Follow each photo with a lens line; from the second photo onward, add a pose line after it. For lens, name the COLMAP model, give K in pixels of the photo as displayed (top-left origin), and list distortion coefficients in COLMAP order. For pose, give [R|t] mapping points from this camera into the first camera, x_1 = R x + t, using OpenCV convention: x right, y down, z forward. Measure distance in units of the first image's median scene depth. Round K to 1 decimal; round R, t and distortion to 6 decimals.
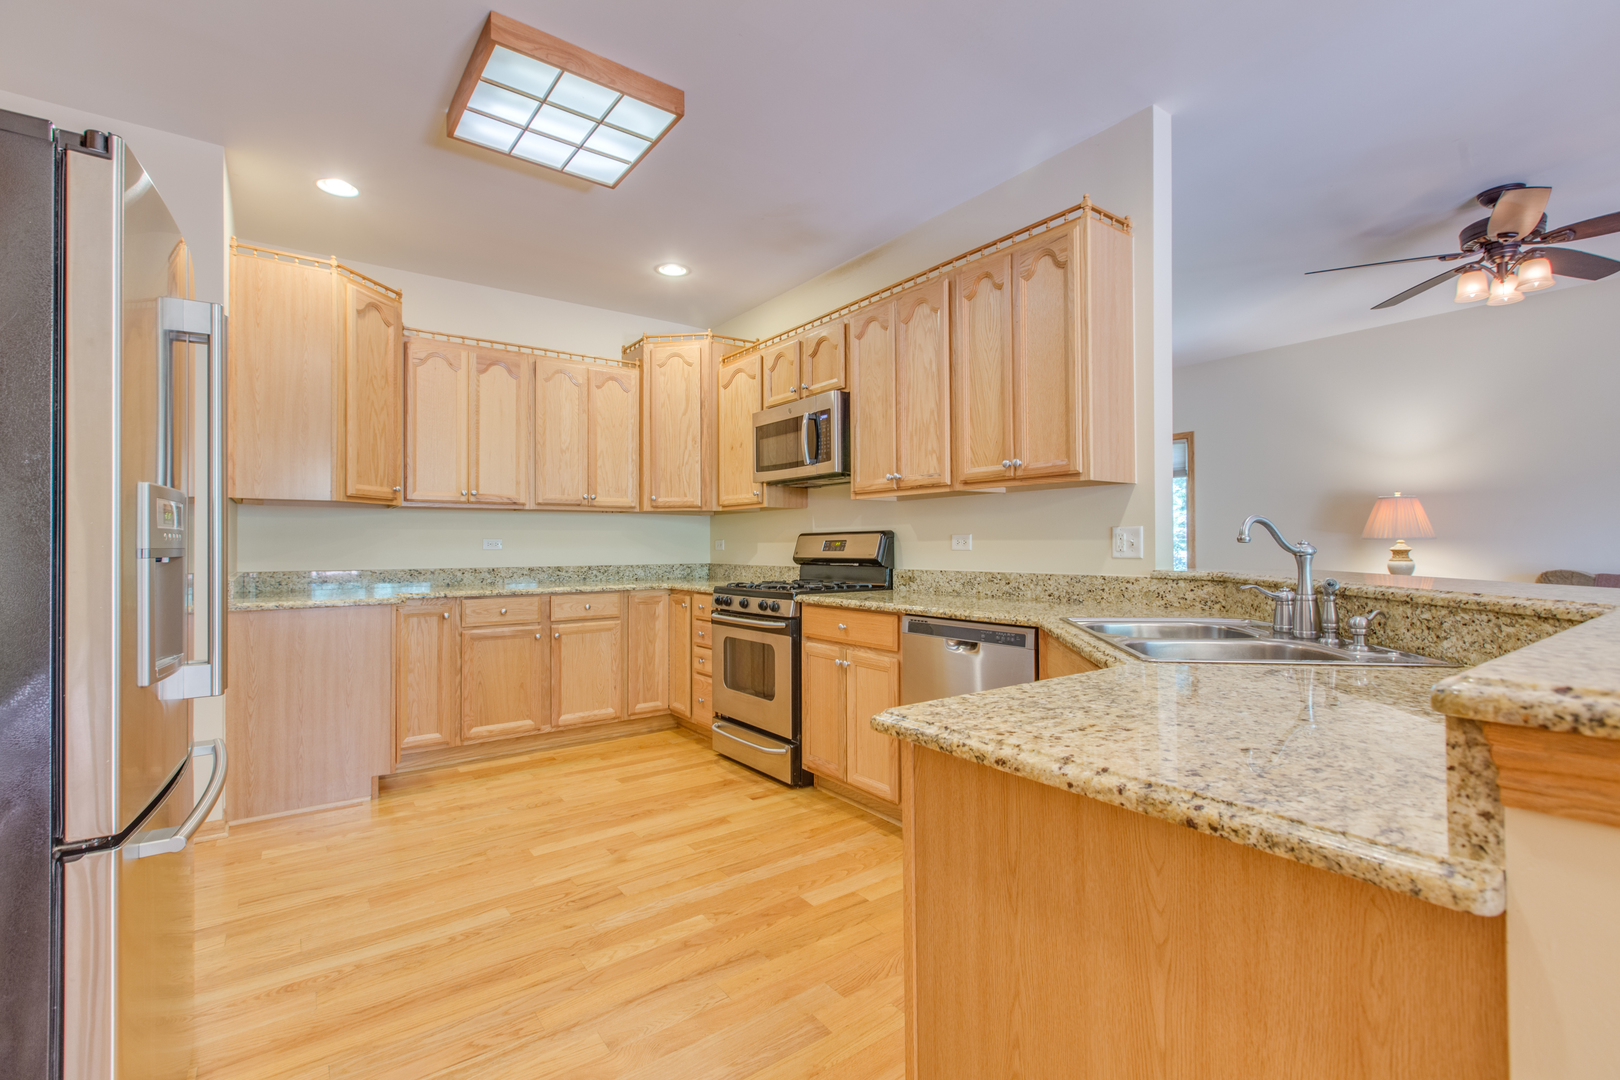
lens RADIAL K [[717.7, 0, 804.1], [0, 717.7, 538.6], [0, 0, 1]] dist [0.000092, -0.000435]
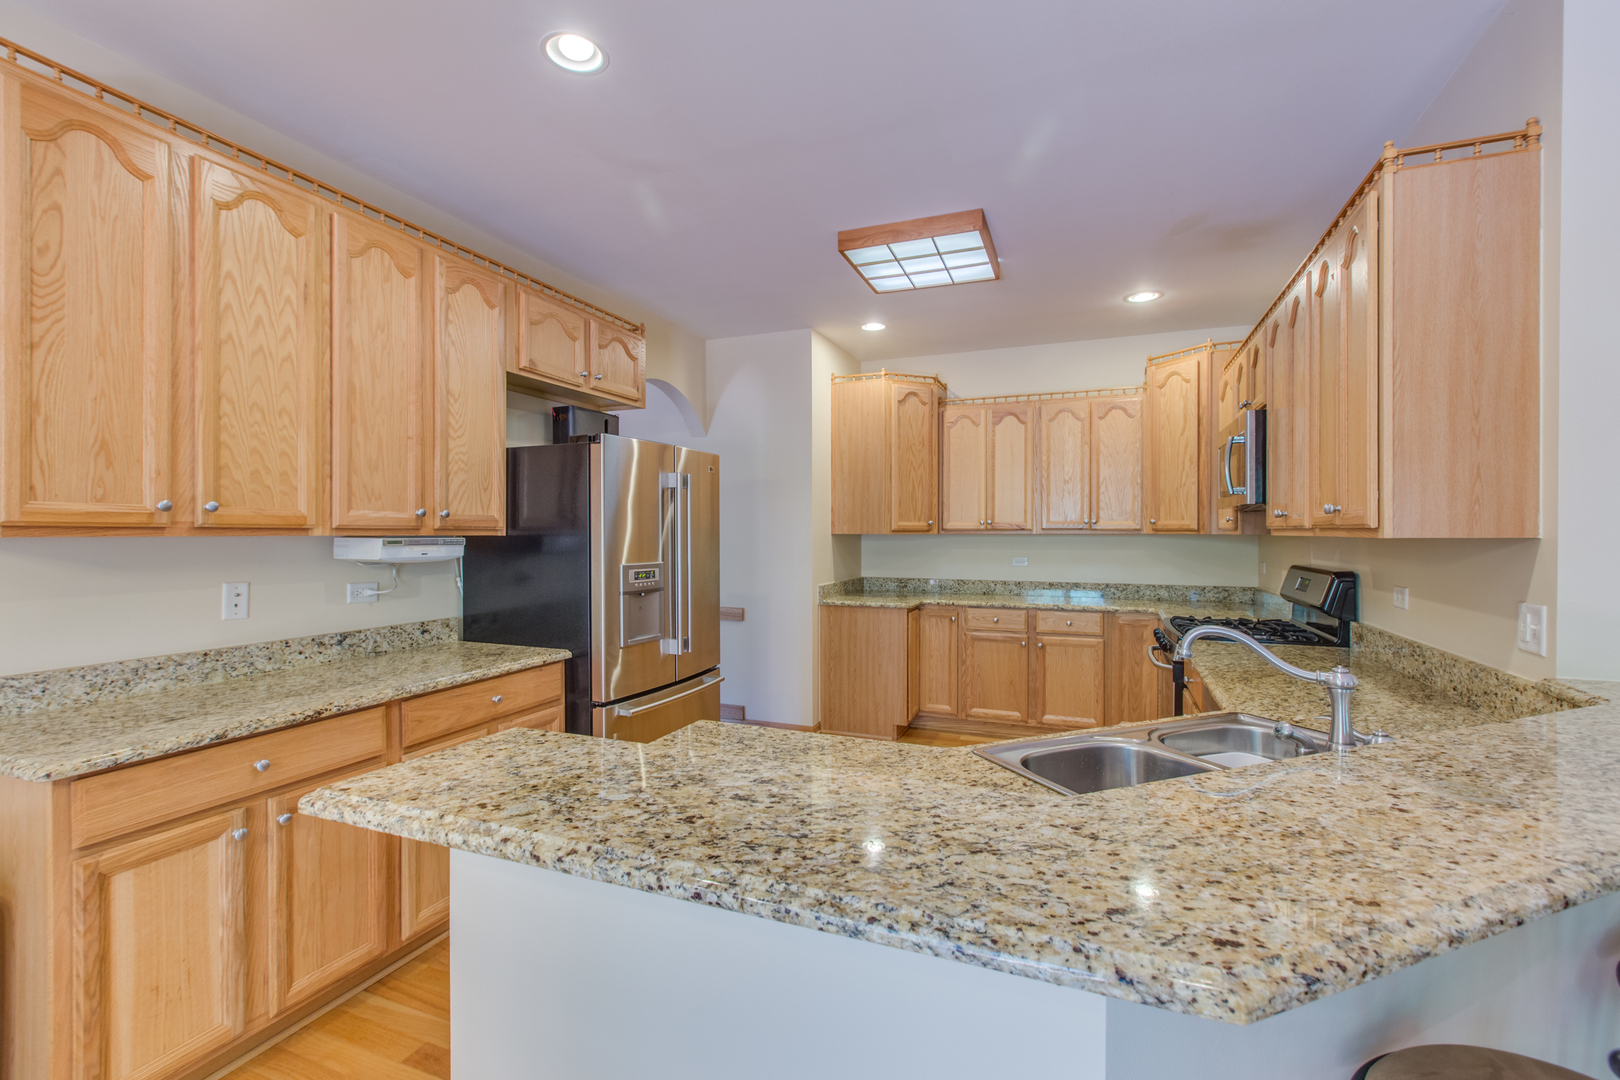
lens RADIAL K [[717.7, 0, 807.2], [0, 717.7, 537.1], [0, 0, 1]] dist [0.000092, -0.000435]
pose [[0.527484, 0.012253, -0.849476, 0.475146], [0.004675, 0.999839, 0.017325, -0.066439], [0.849552, -0.013110, 0.527342, 0.077074]]
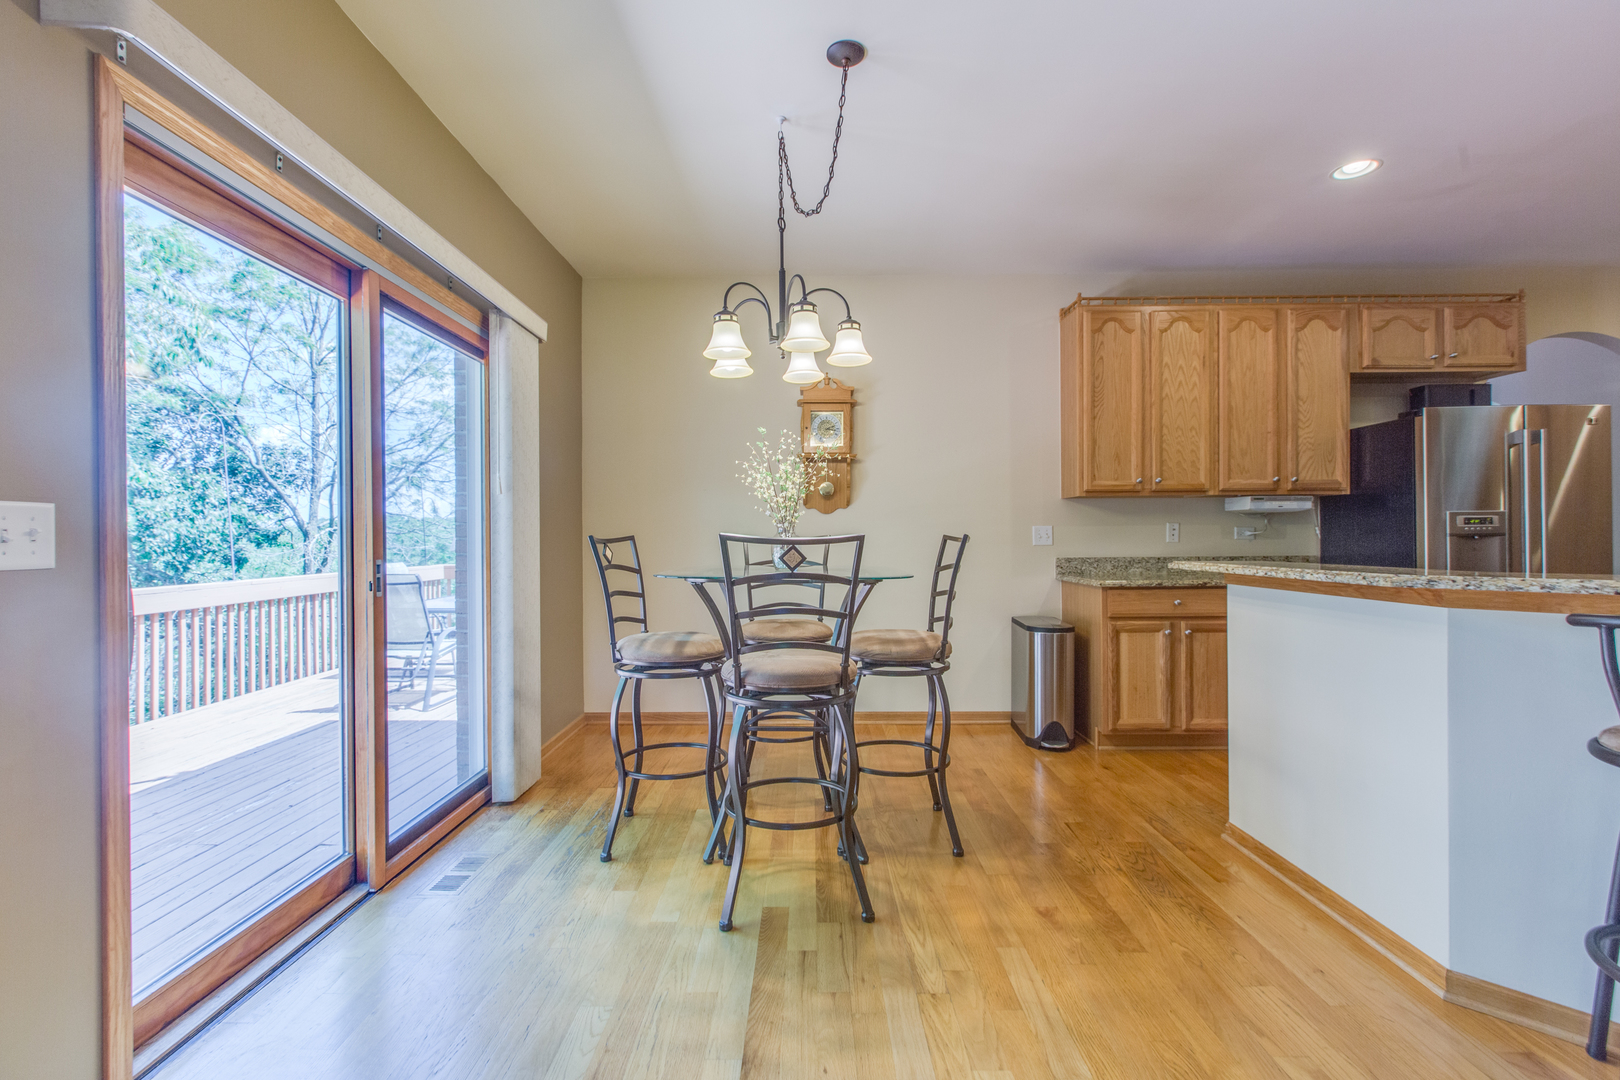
lens RADIAL K [[717.7, 0, 799.8], [0, 717.7, 536.3], [0, 0, 1]] dist [0.000092, -0.000435]
pose [[-0.596352, 0.011796, -0.802636, 0.986501], [0.019859, 0.999803, -0.000062, -0.008175], [0.802477, -0.015976, -0.596469, 0.193098]]
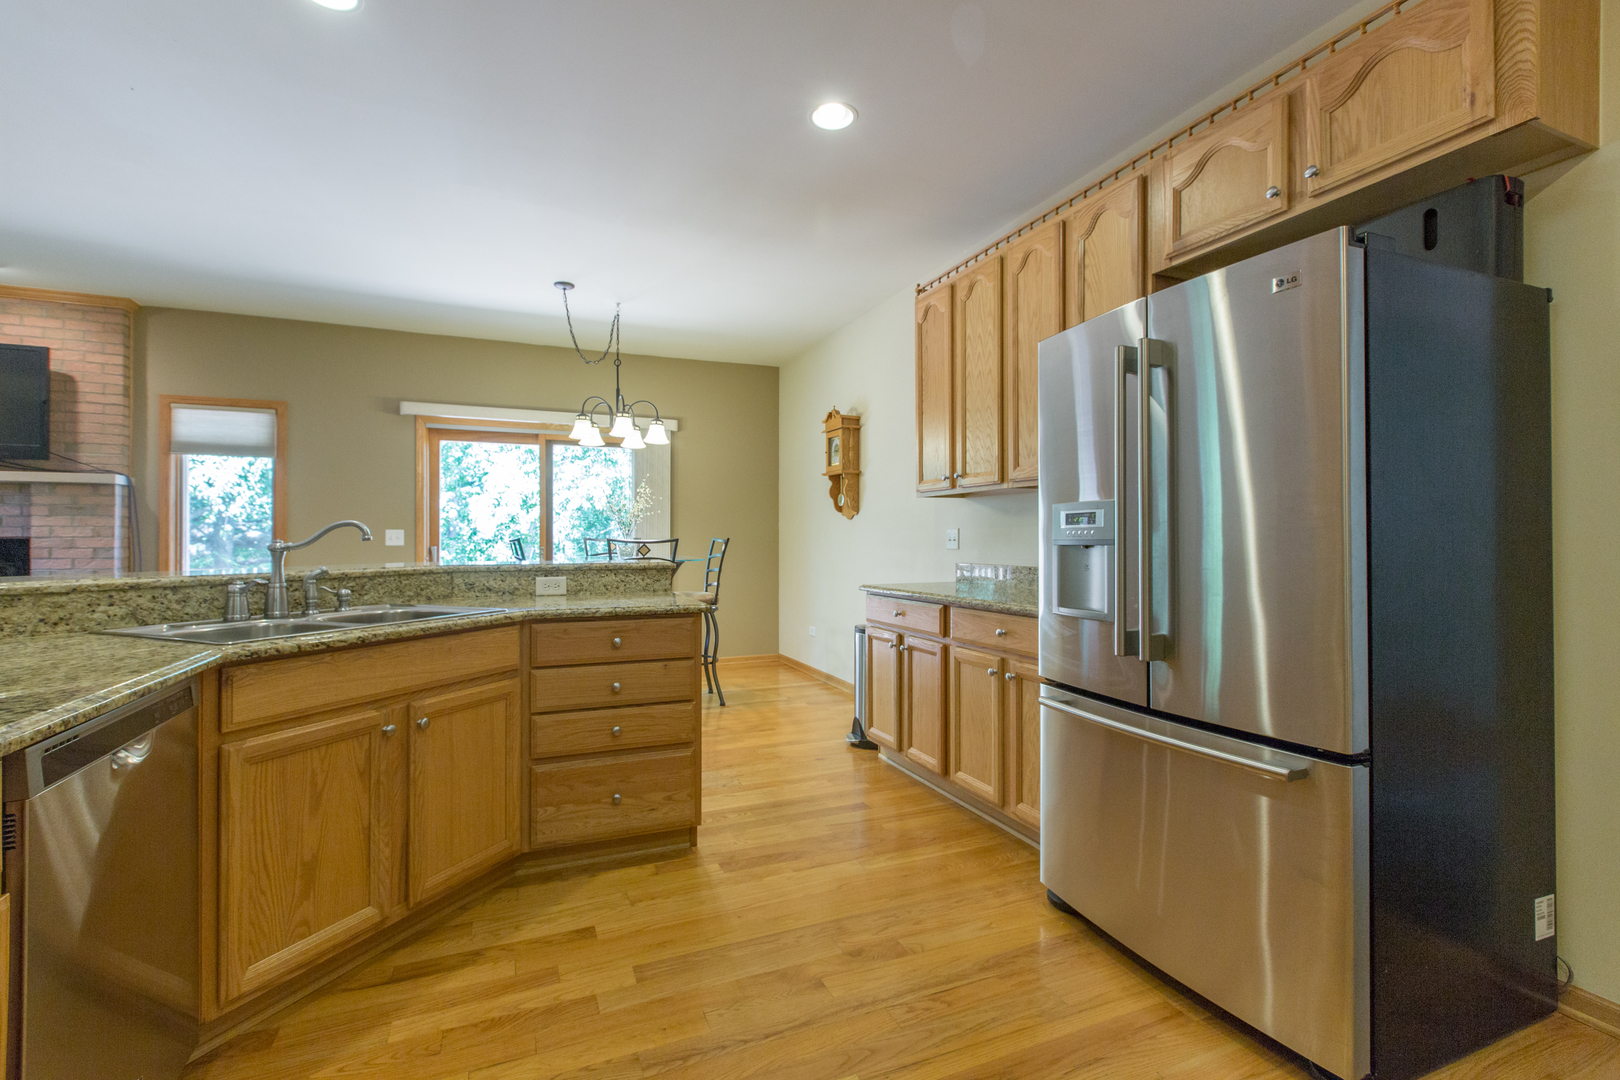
lens RADIAL K [[717.7, 0, 809.4], [0, 717.7, 537.7], [0, 0, 1]] dist [0.000092, -0.000435]
pose [[-0.973590, 0.008970, 0.228127, -0.227563], [0.005790, 0.999877, -0.014603, 0.010784], [-0.228230, -0.012897, -0.973522, 0.930156]]
